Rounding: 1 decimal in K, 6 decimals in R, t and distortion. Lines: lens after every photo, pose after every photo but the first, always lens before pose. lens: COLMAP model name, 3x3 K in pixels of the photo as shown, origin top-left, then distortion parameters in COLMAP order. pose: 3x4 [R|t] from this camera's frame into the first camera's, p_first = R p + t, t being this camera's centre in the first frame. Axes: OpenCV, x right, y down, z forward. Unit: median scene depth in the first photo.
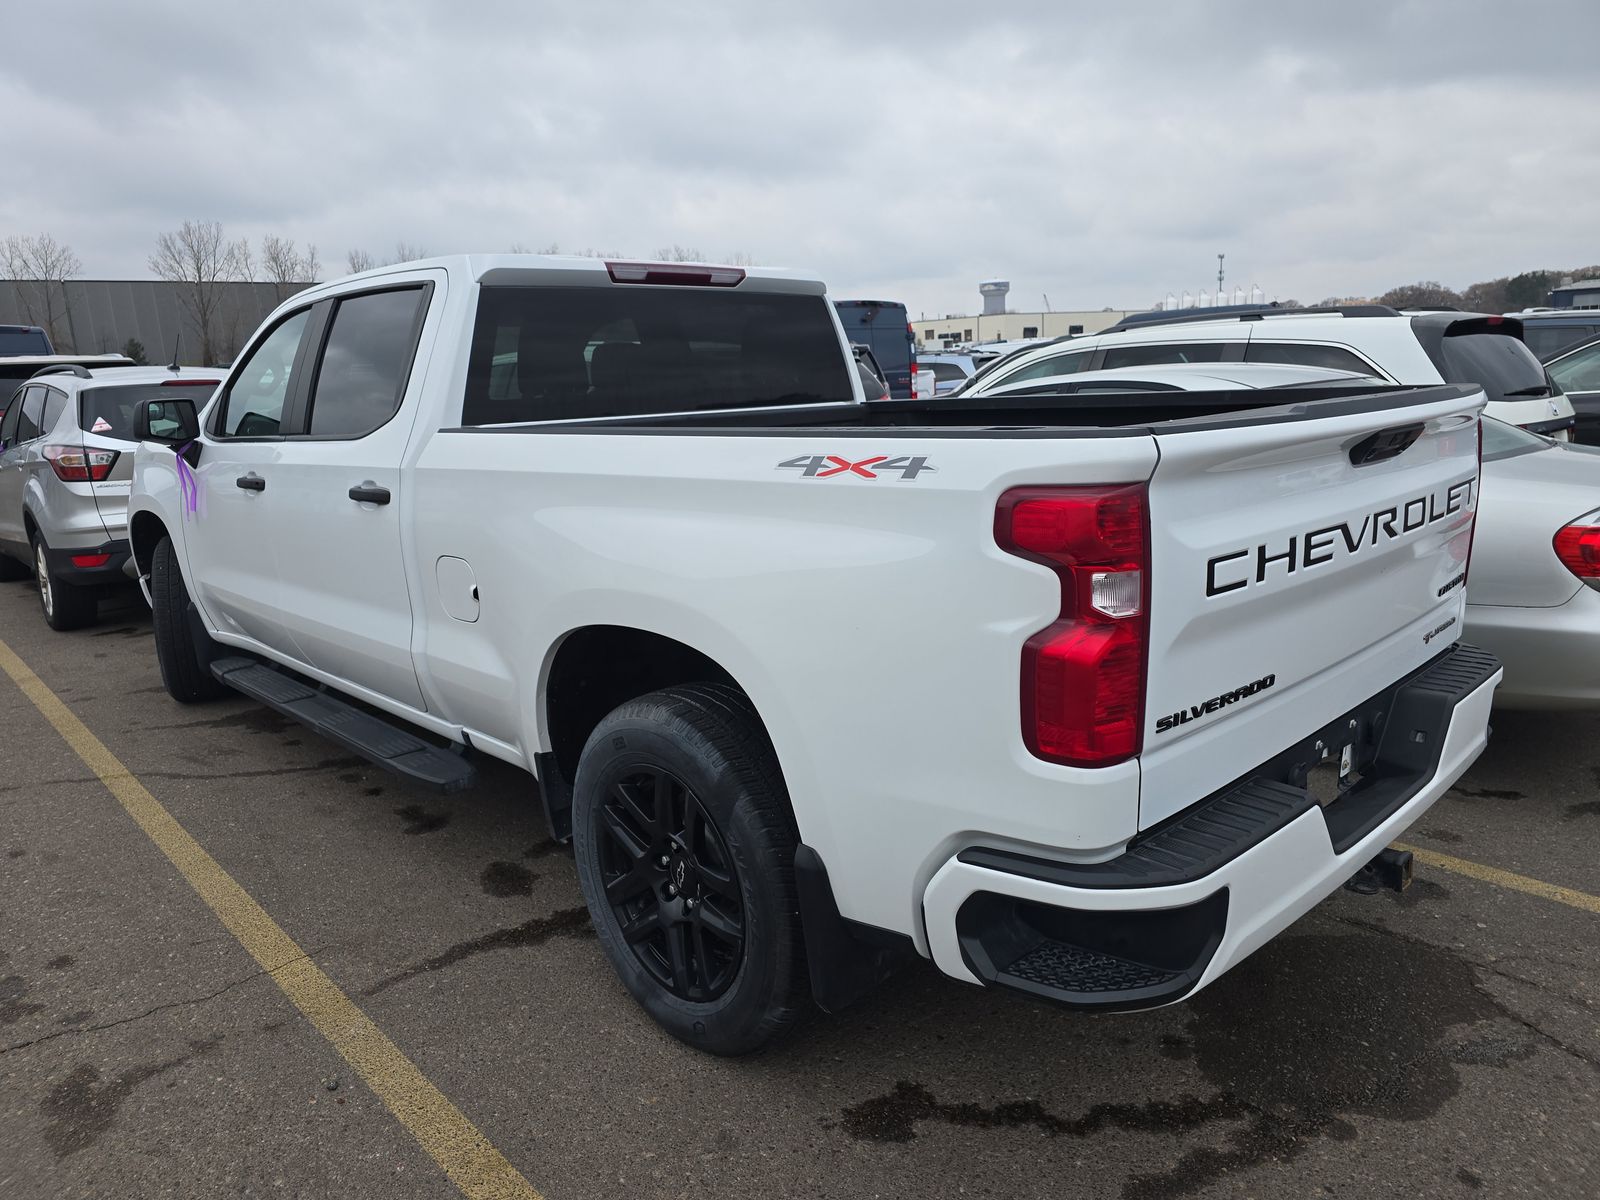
lens RADIAL K [[1085.7, 0, 800.0], [0, 1085.7, 600.0], [0, 0, 1]] dist [0.059412, -0.054459]
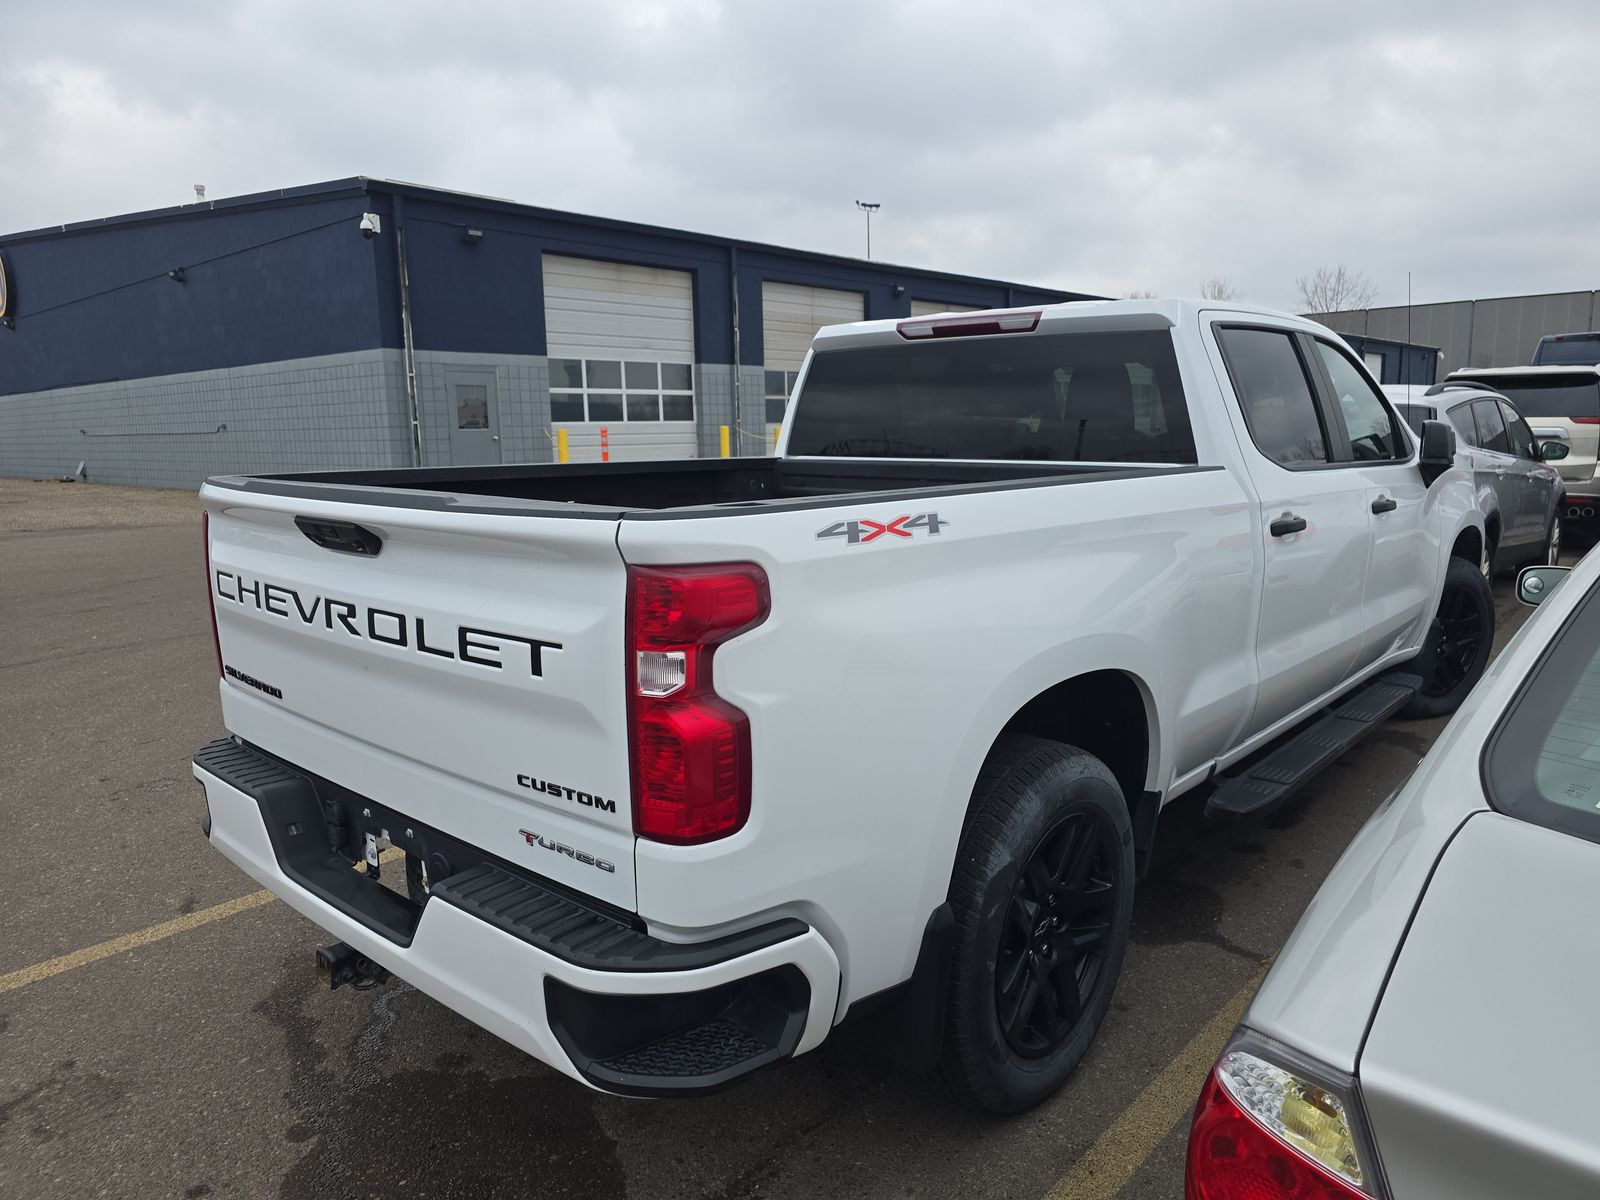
lens RADIAL K [[1086.8, 0, 801.5], [0, 1086.8, 592.6], [0, 0, 1]] dist [0.059604, -0.051753]
pose [[0.071897, 0.200201, -0.977113, 0.993830], [-0.198410, 0.962941, 0.182698, -0.229871], [0.977479, 0.180733, 0.108954, 0.840994]]
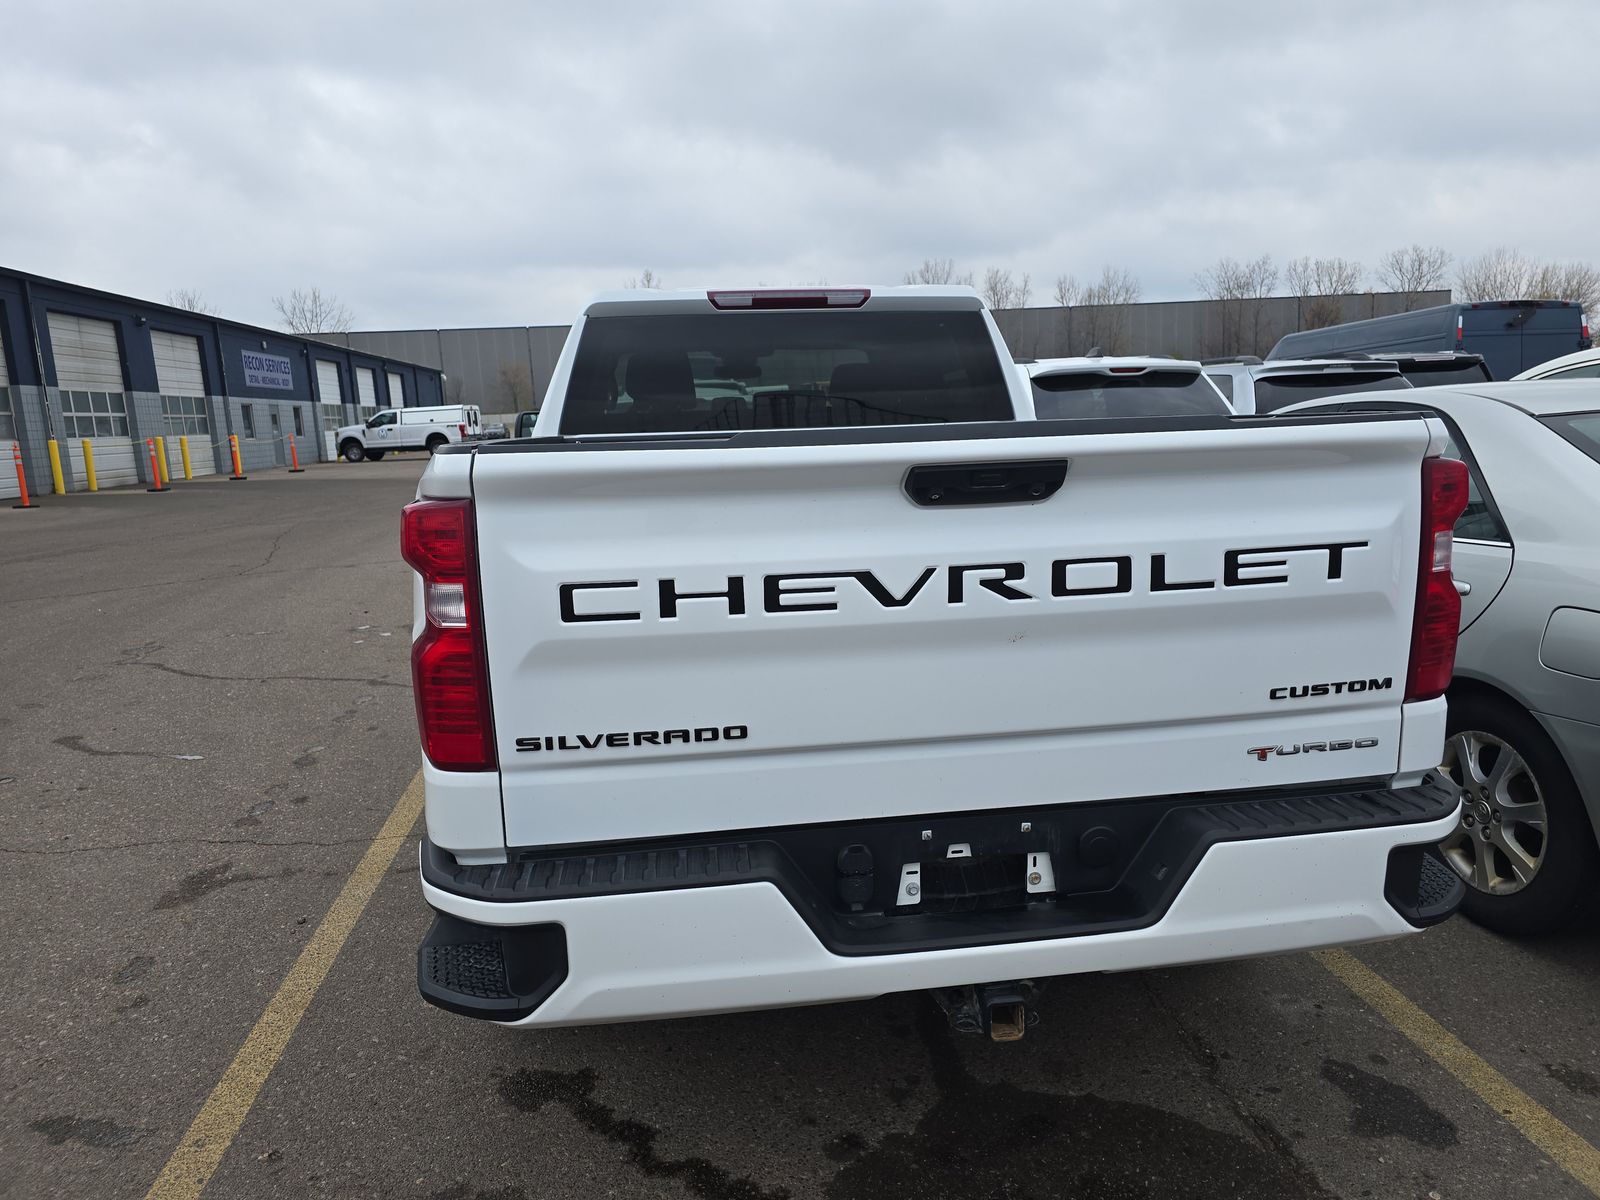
lens RADIAL K [[1085.7, 0, 800.0], [0, 1085.7, 600.0], [0, 0, 1]] dist [0.059412, -0.054459]
pose [[0.811392, 0.113281, -0.573420, 0.573989], [-0.122146, 0.992241, 0.023183, -0.037075], [0.571597, 0.051231, 0.818933, 0.168593]]
